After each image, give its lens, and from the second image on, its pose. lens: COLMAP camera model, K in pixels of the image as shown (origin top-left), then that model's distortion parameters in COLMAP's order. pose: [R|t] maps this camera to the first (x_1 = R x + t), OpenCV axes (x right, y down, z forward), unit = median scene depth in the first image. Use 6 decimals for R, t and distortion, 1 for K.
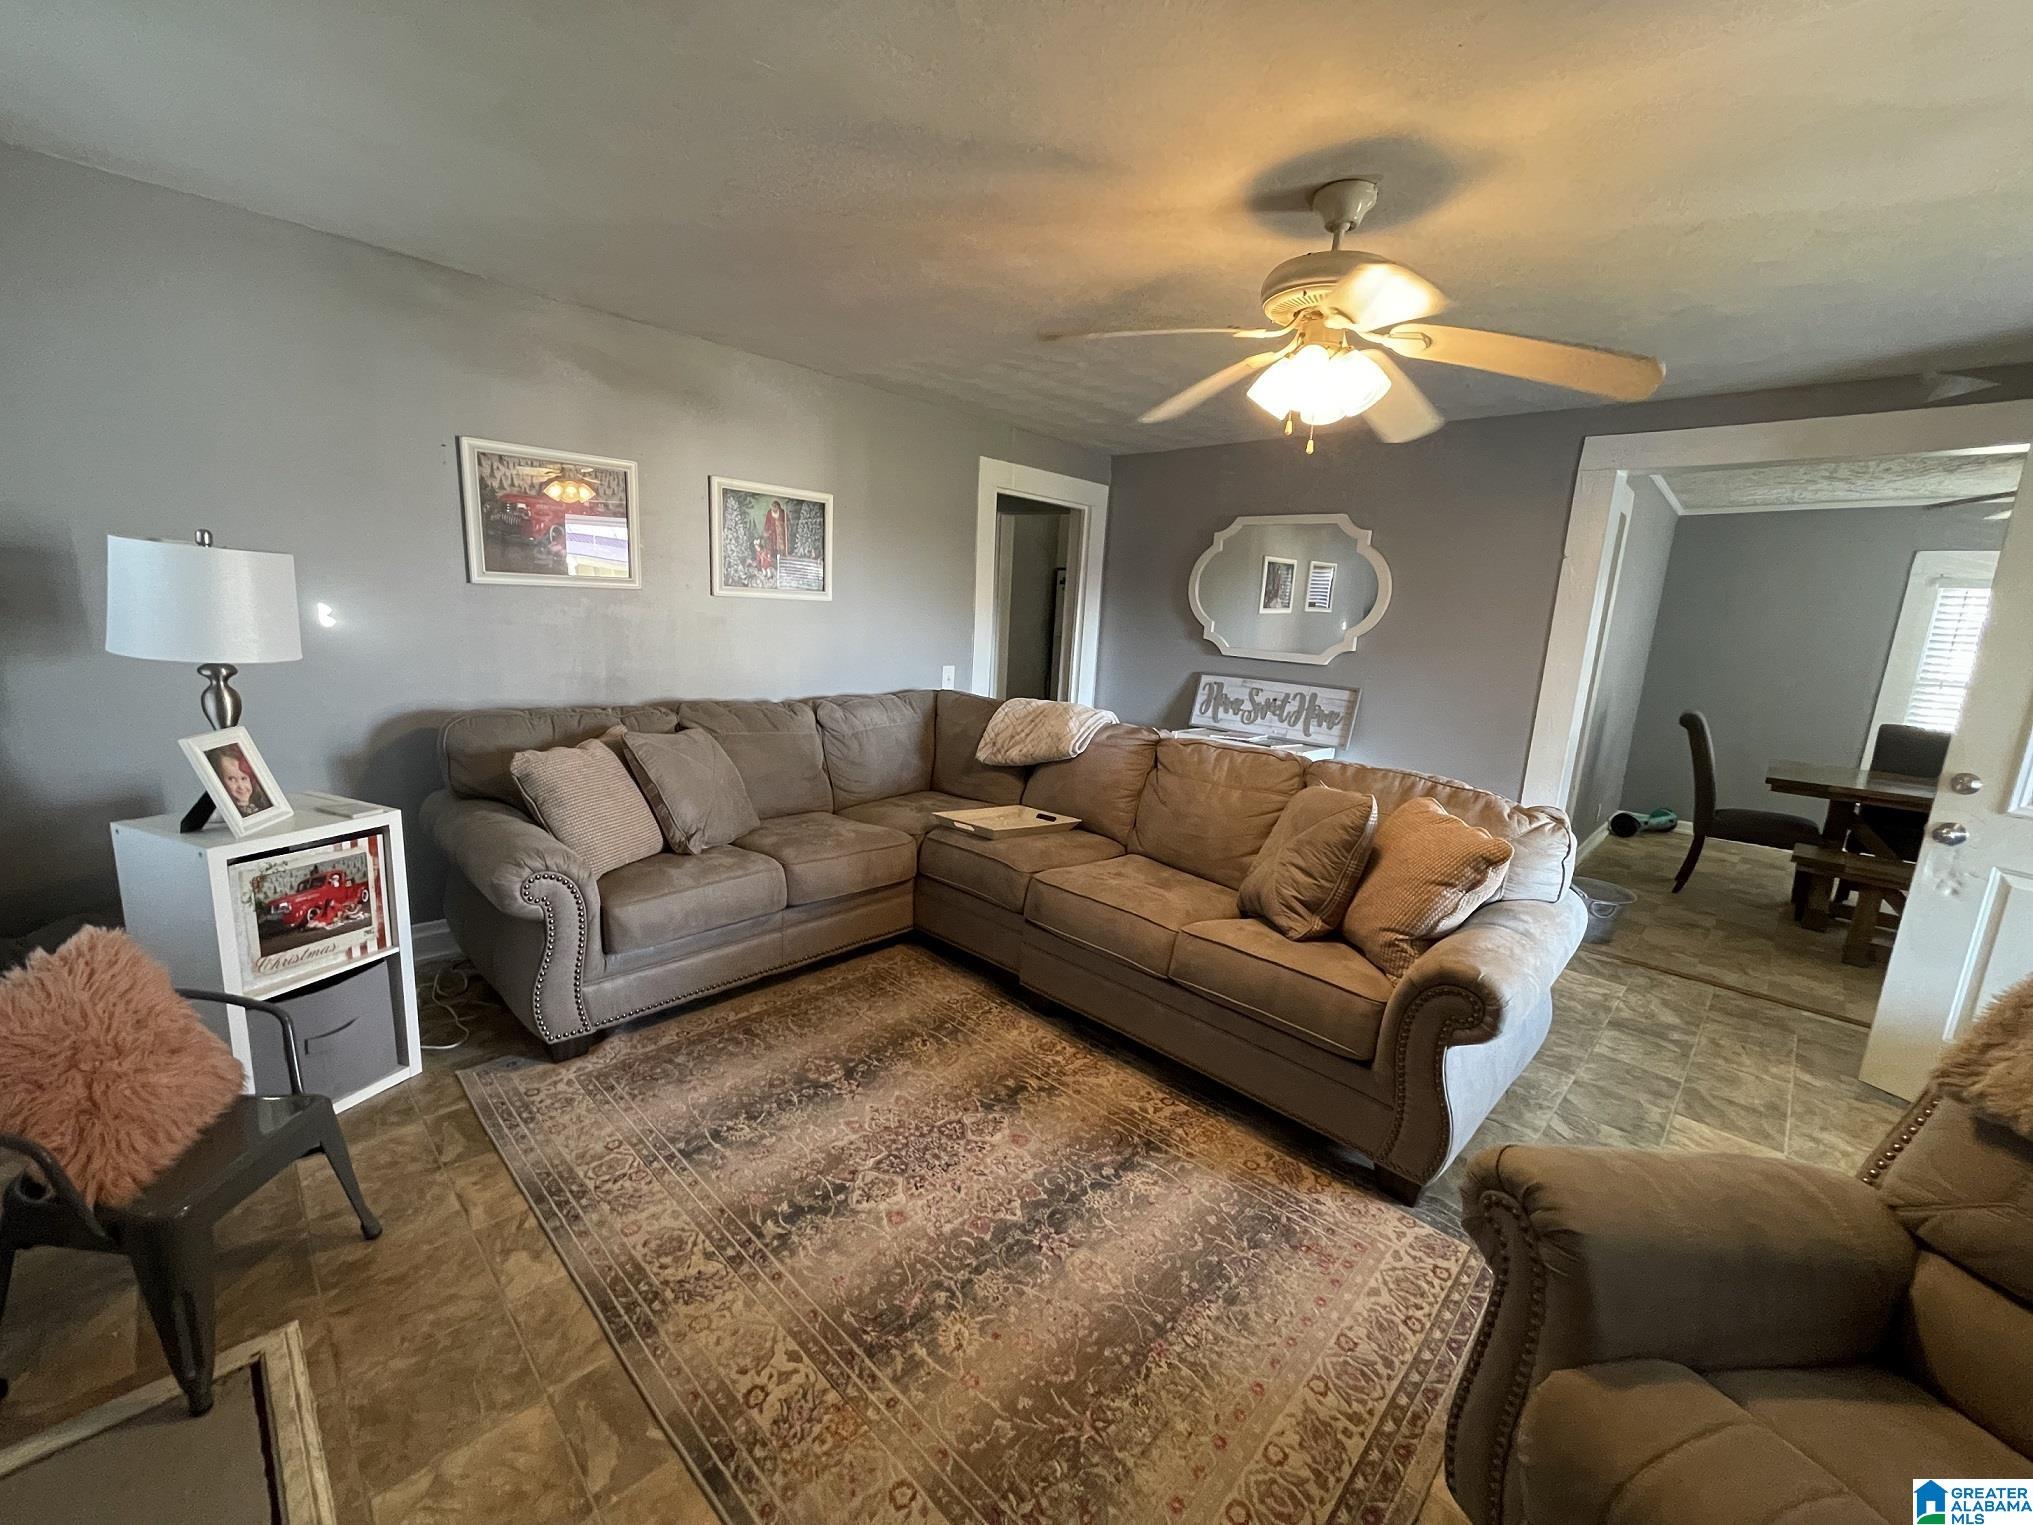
lens RADIAL K [[808.1, 0, 1013.4], [0, 808.1, 768.4], [0, 0, 1]] dist [-0.002888, 0.000410]
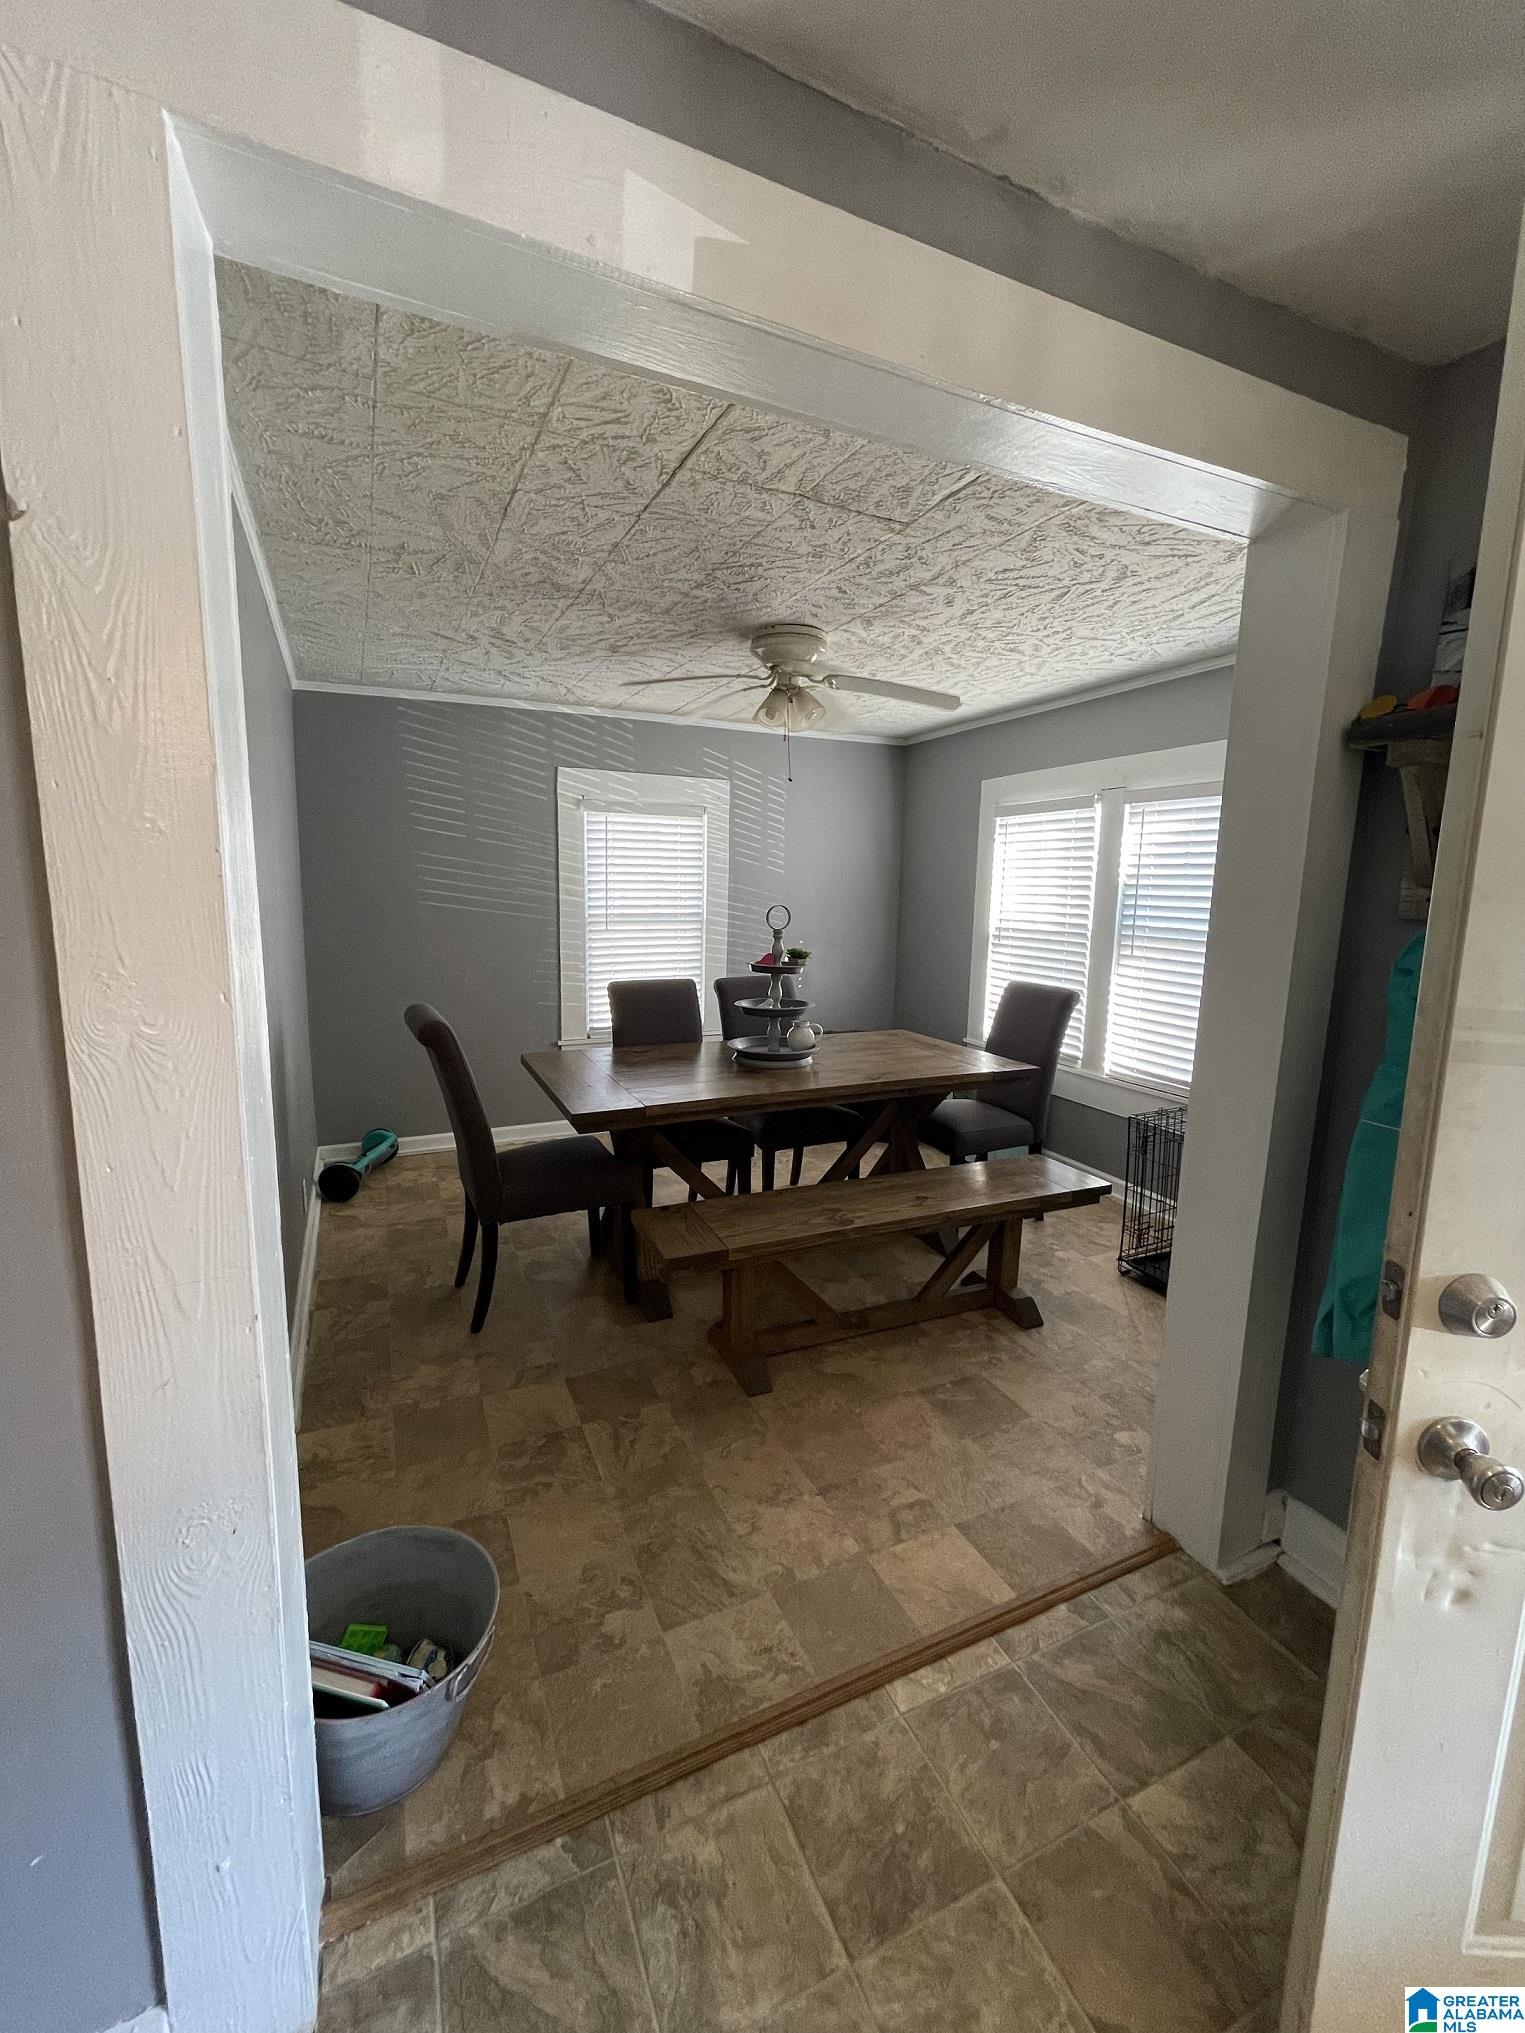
lens RADIAL K [[808.1, 0, 734.3], [0, 808.1, 1001.8], [0, 0, 1]] dist [-0.002888, 0.000410]
pose [[0.365731, -0.177455, 0.913647, 0.660701], [0.189740, 0.975256, 0.113469, -0.162475], [-0.911175, 0.131856, 0.390352, 0.938982]]
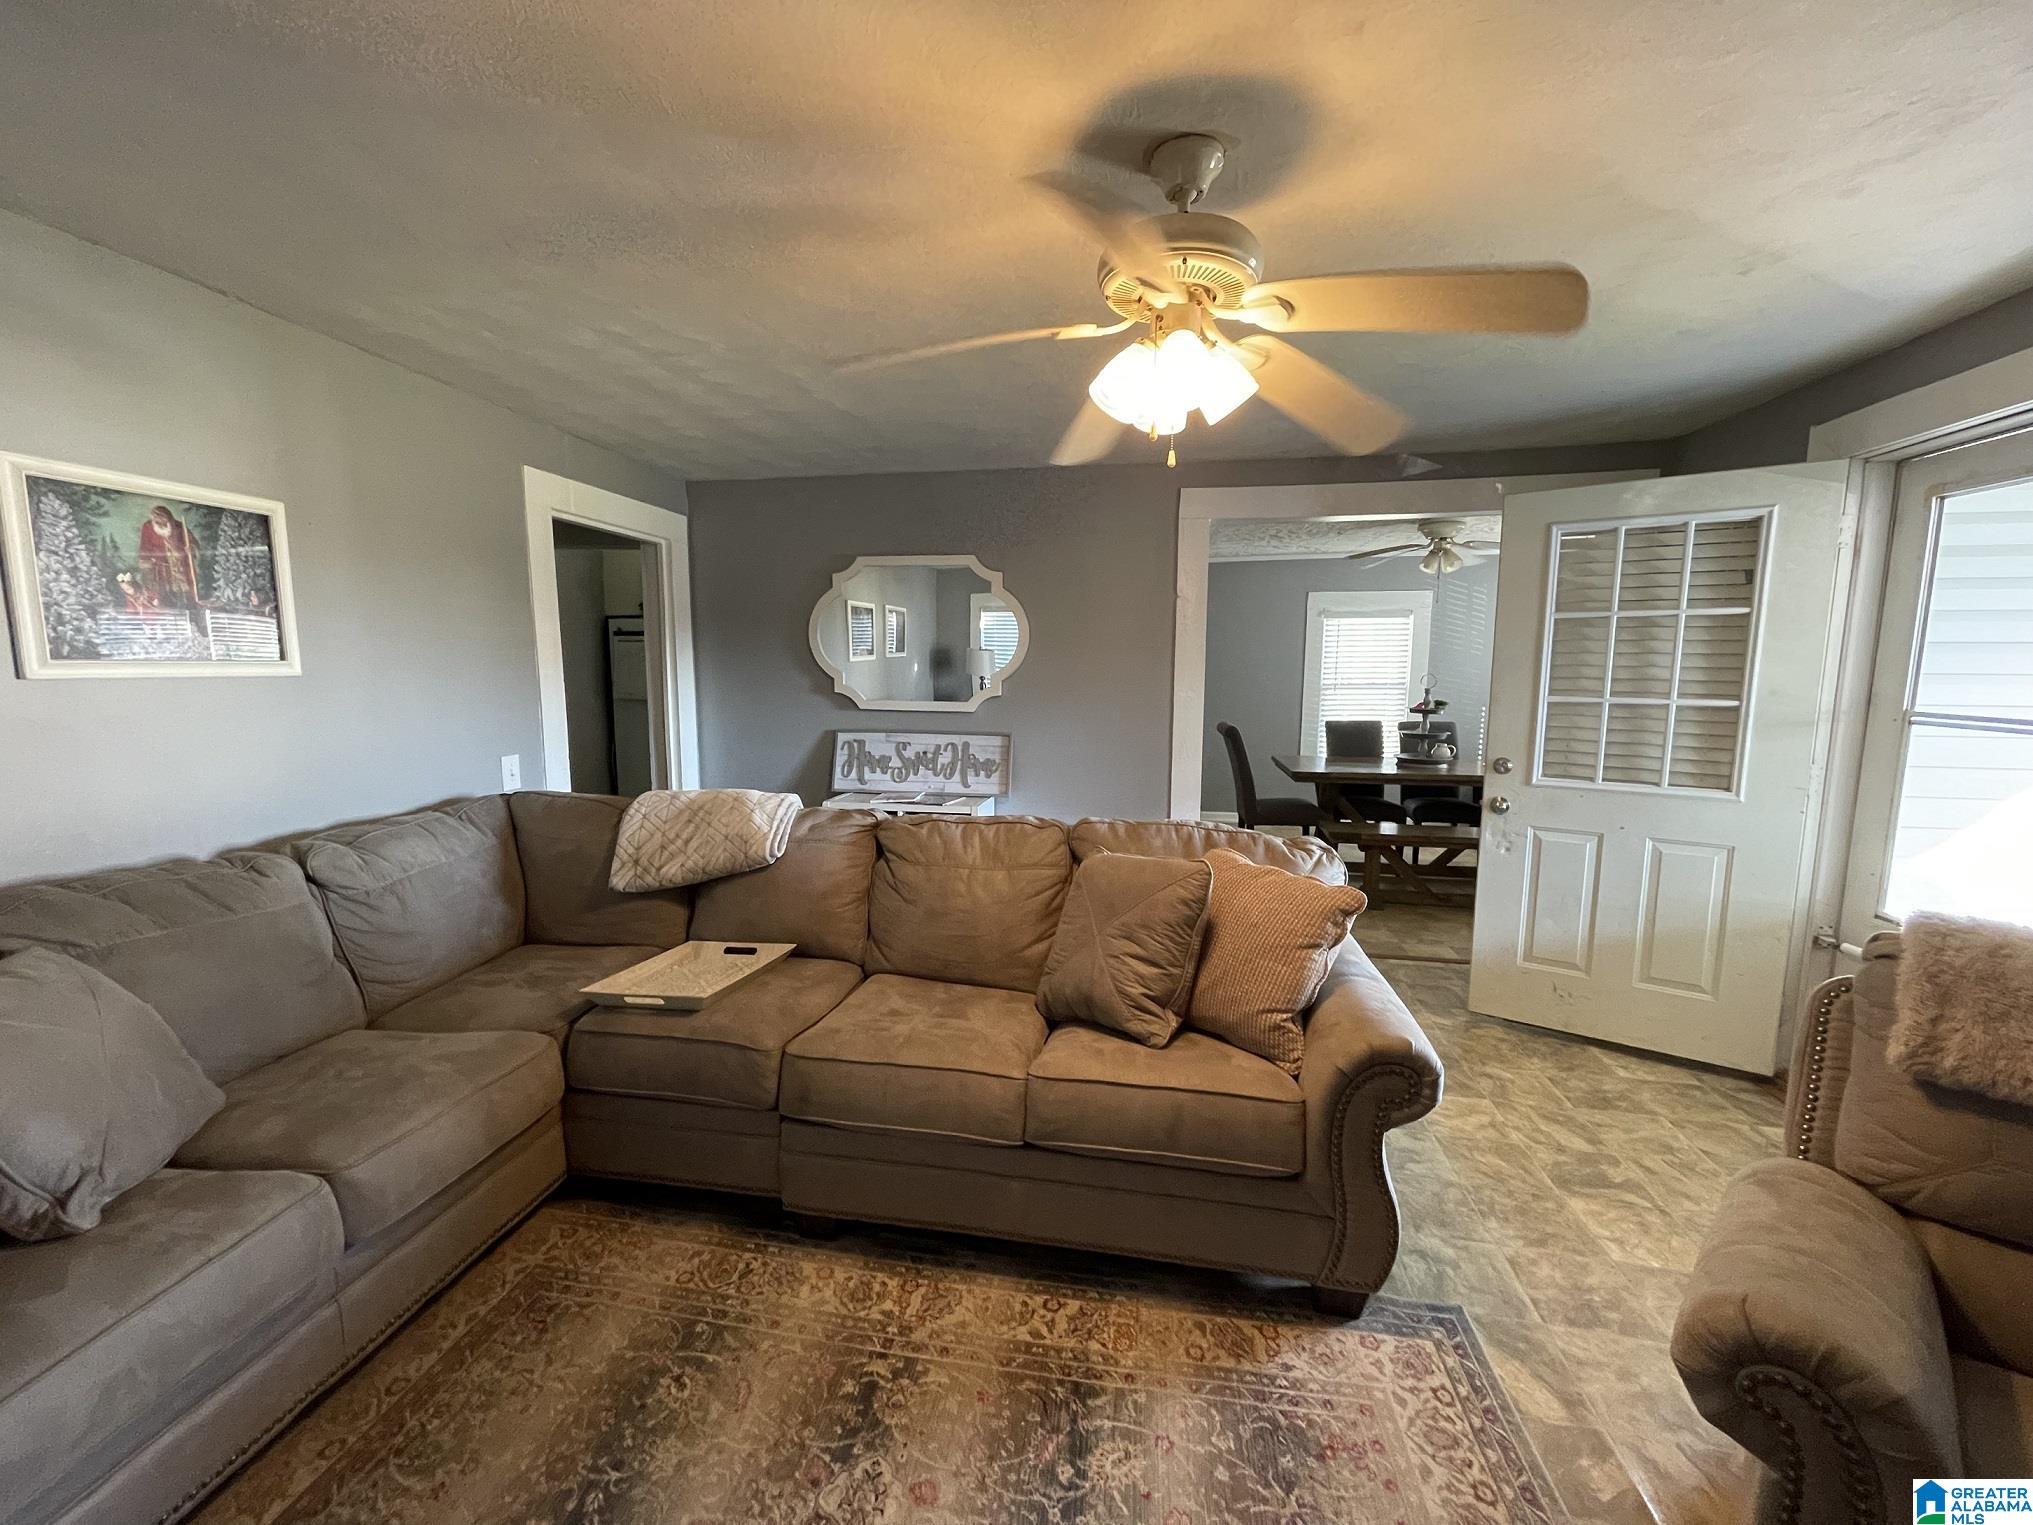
lens RADIAL K [[808.1, 0, 1002.5], [0, 808.1, 770.9], [0, 0, 1]] dist [-0.002888, 0.000410]
pose [[0.832129, -0.121558, 0.541096, -0.154053], [0.149048, 0.988805, -0.007079, -0.066616], [-0.534177, 0.086540, 0.840931, 0.268058]]
